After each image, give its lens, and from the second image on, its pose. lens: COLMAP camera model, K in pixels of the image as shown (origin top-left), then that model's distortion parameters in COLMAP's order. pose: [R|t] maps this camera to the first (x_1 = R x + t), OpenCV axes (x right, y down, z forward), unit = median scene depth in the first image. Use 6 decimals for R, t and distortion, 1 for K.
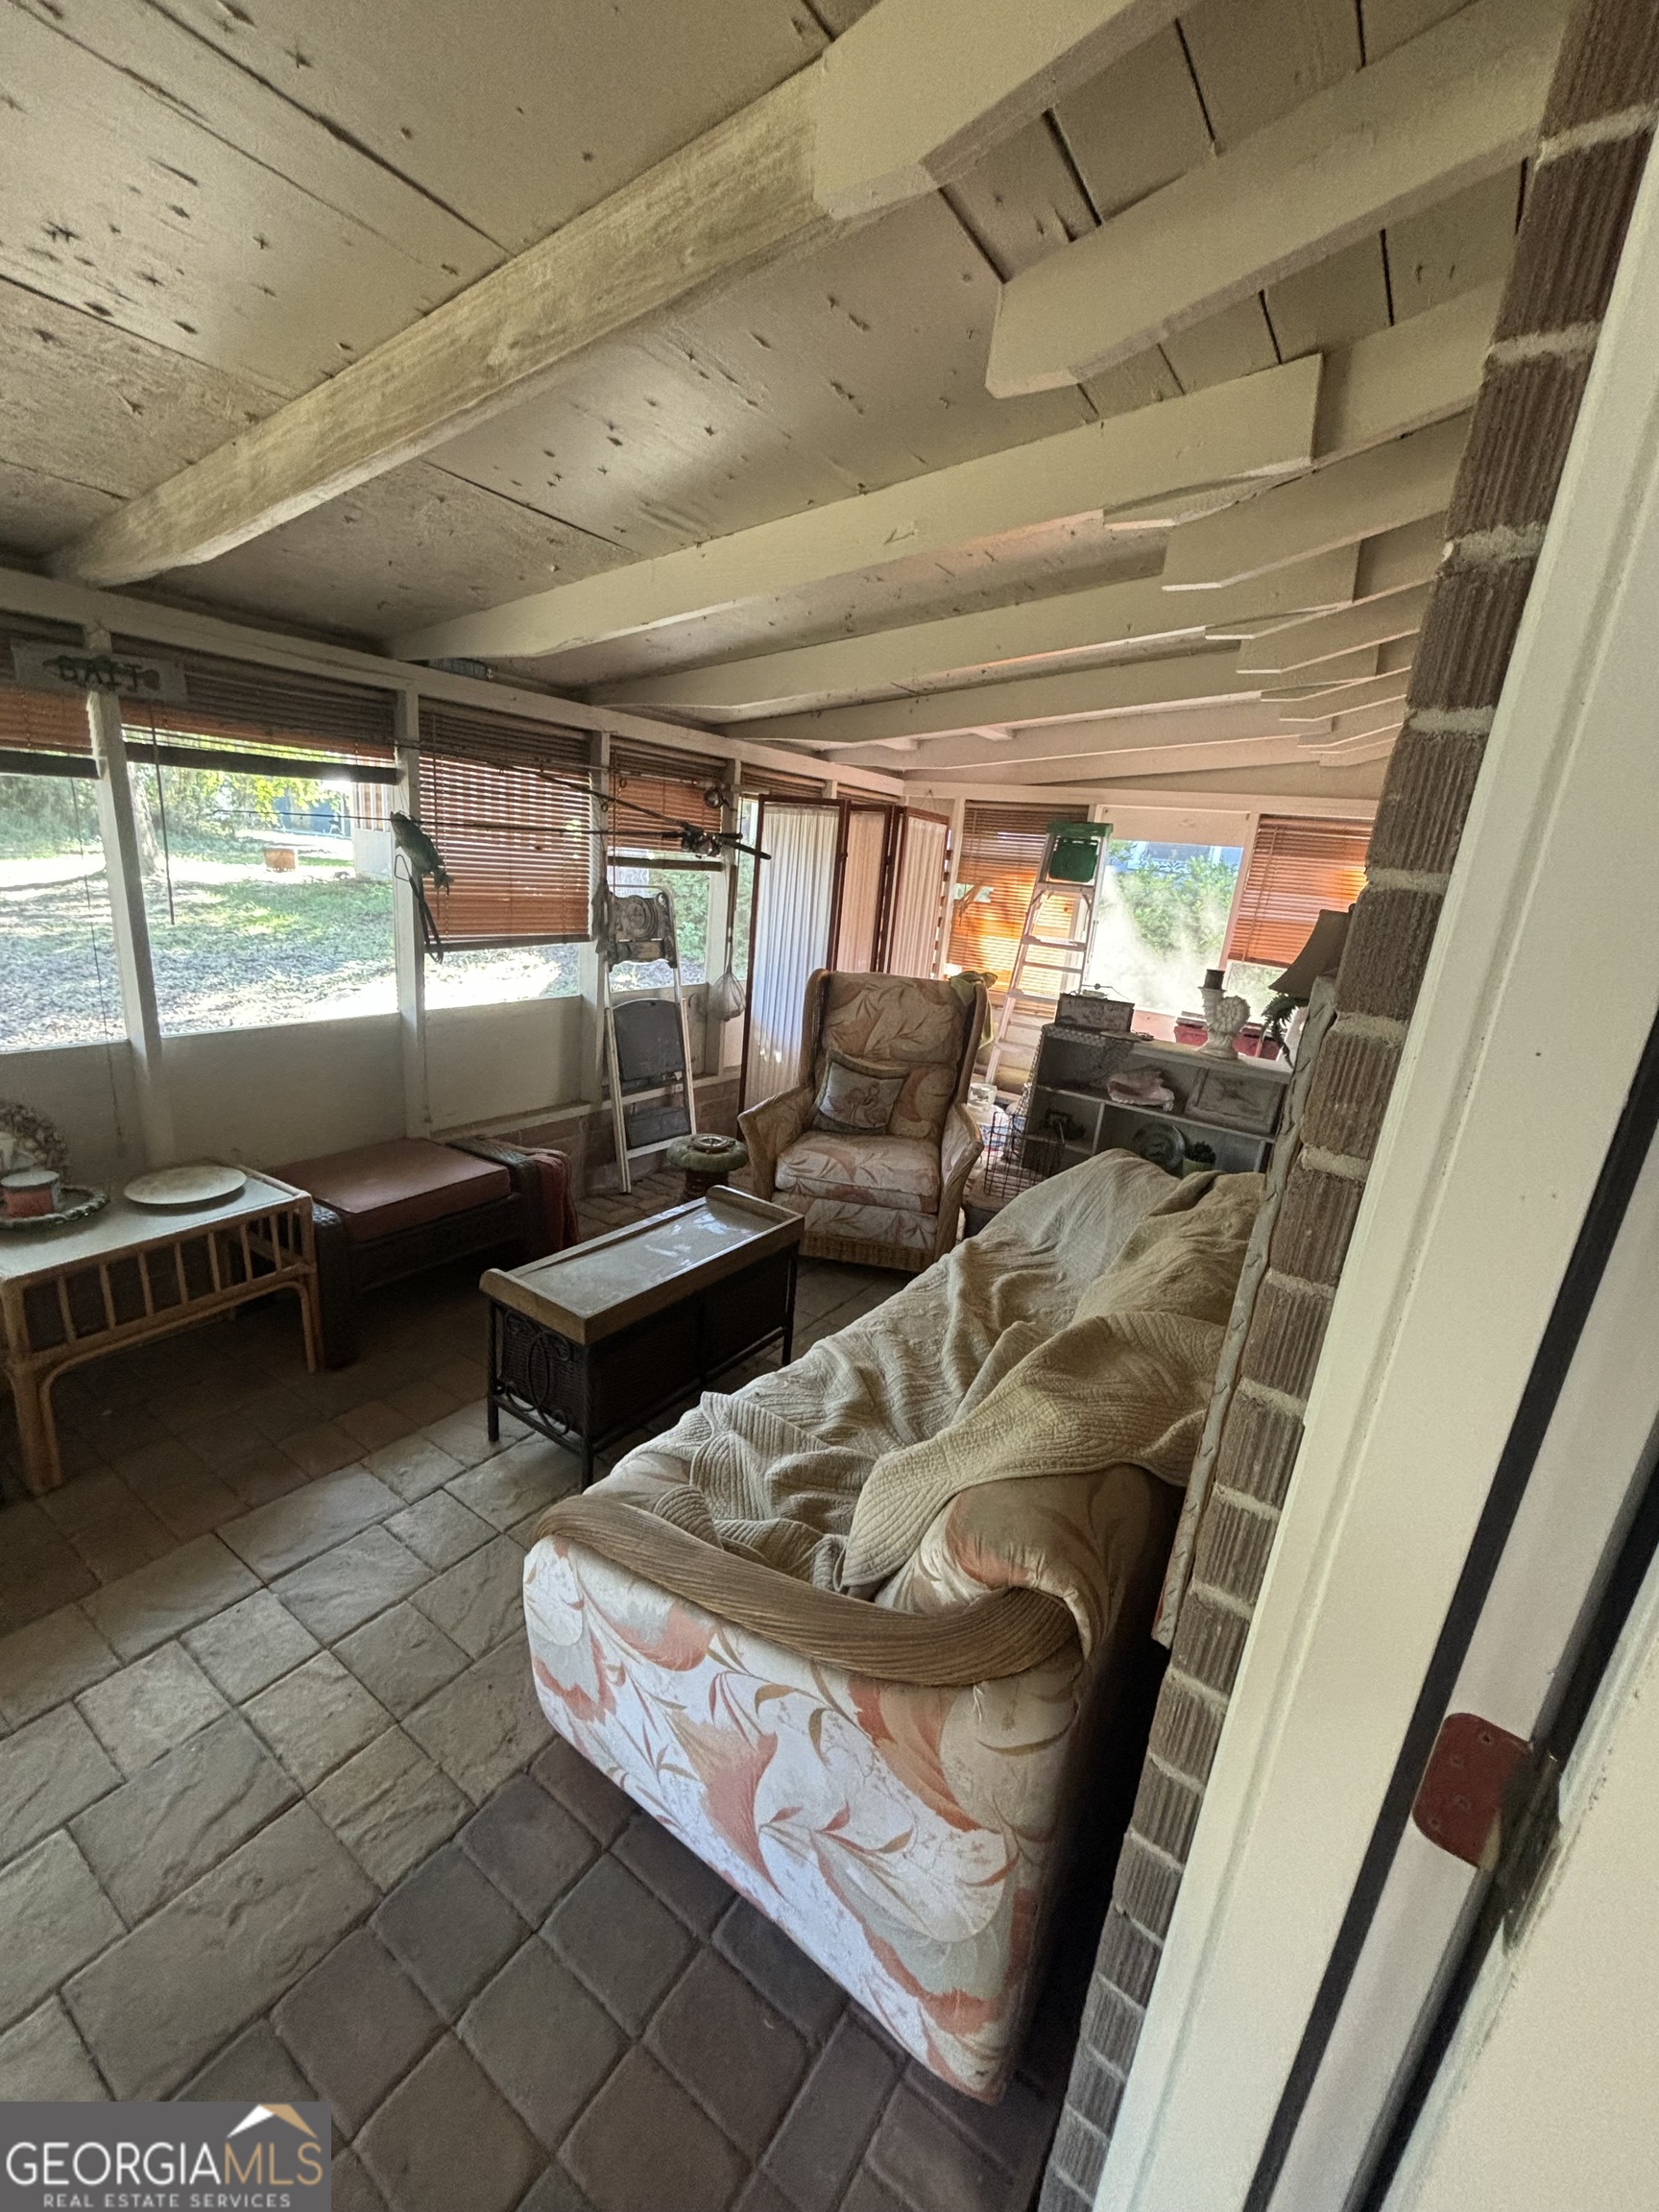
lens RADIAL K [[886.5, 0, 829.4], [0, 886.5, 1111.0], [0, 0, 1]] dist [-0.004003, -0.000337]
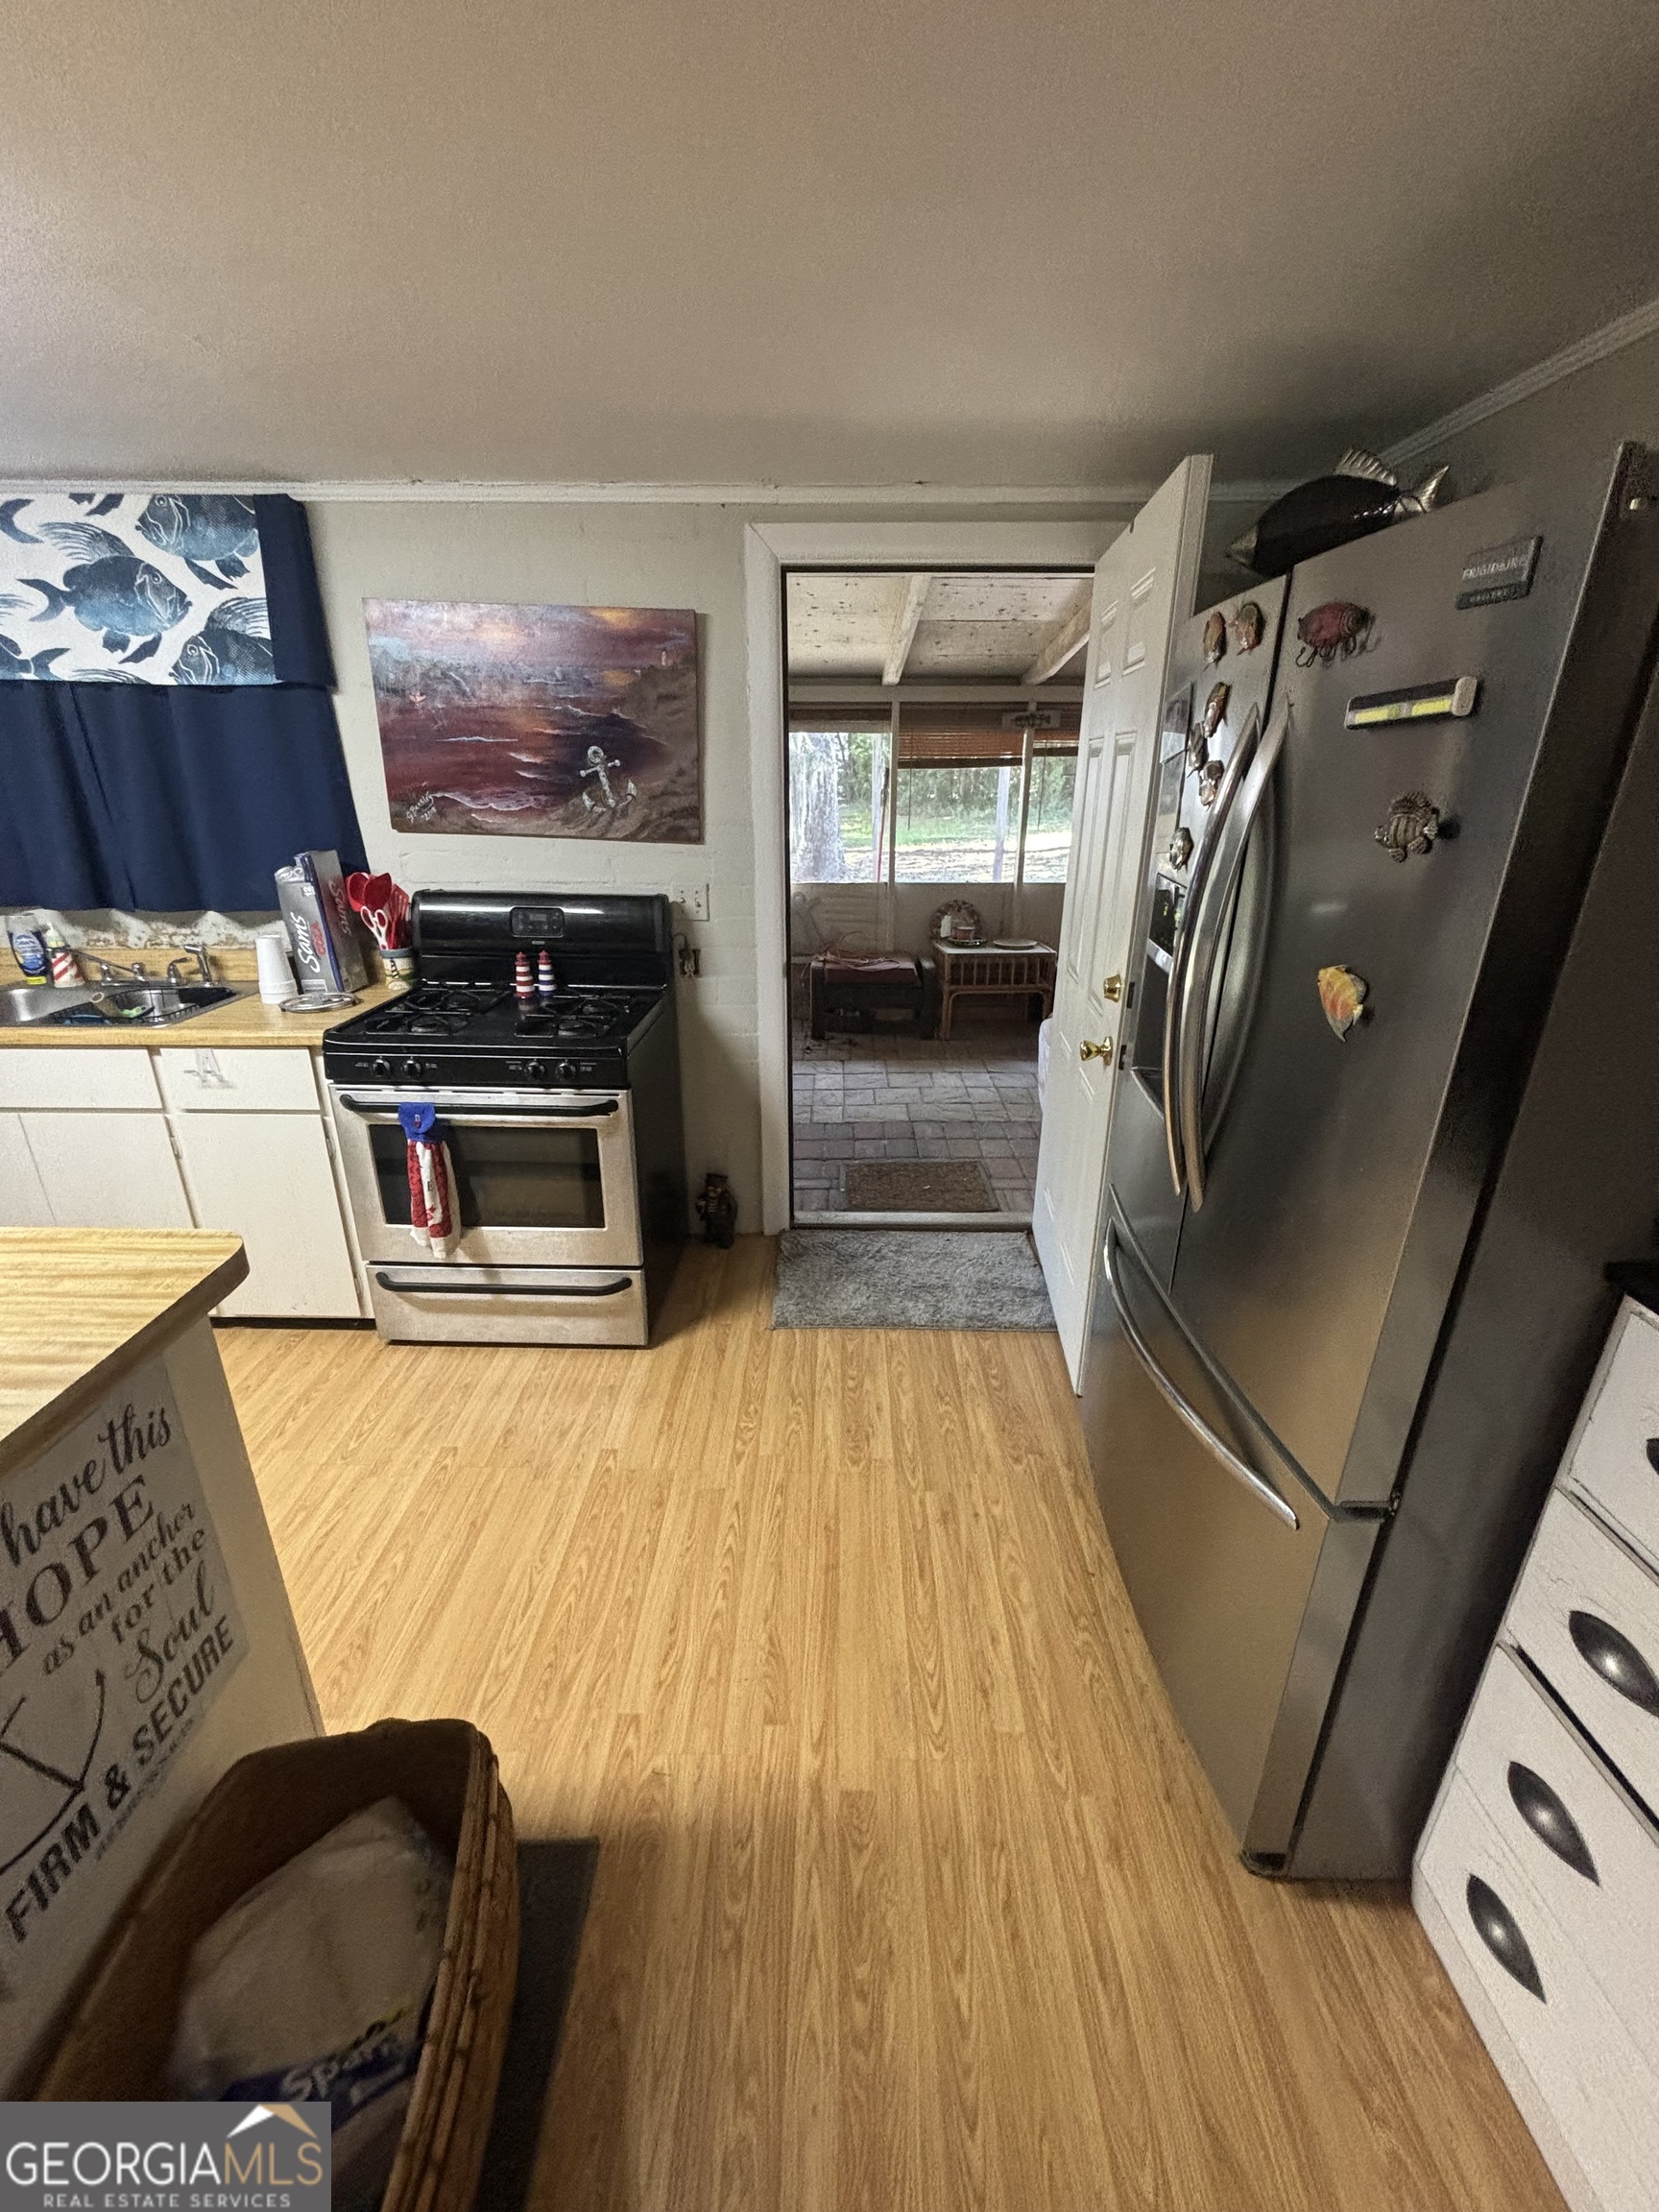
lens RADIAL K [[916.3, 0, 851.7], [0, 916.3, 1115.5], [0, 0, 1]] dist [-0.003331, 0.000172]
pose [[0.569149, 0.204402, -0.796423, 1.070595], [-0.186561, 0.975448, 0.117026, 0.340059], [0.800790, 0.081976, 0.593309, -0.753268]]
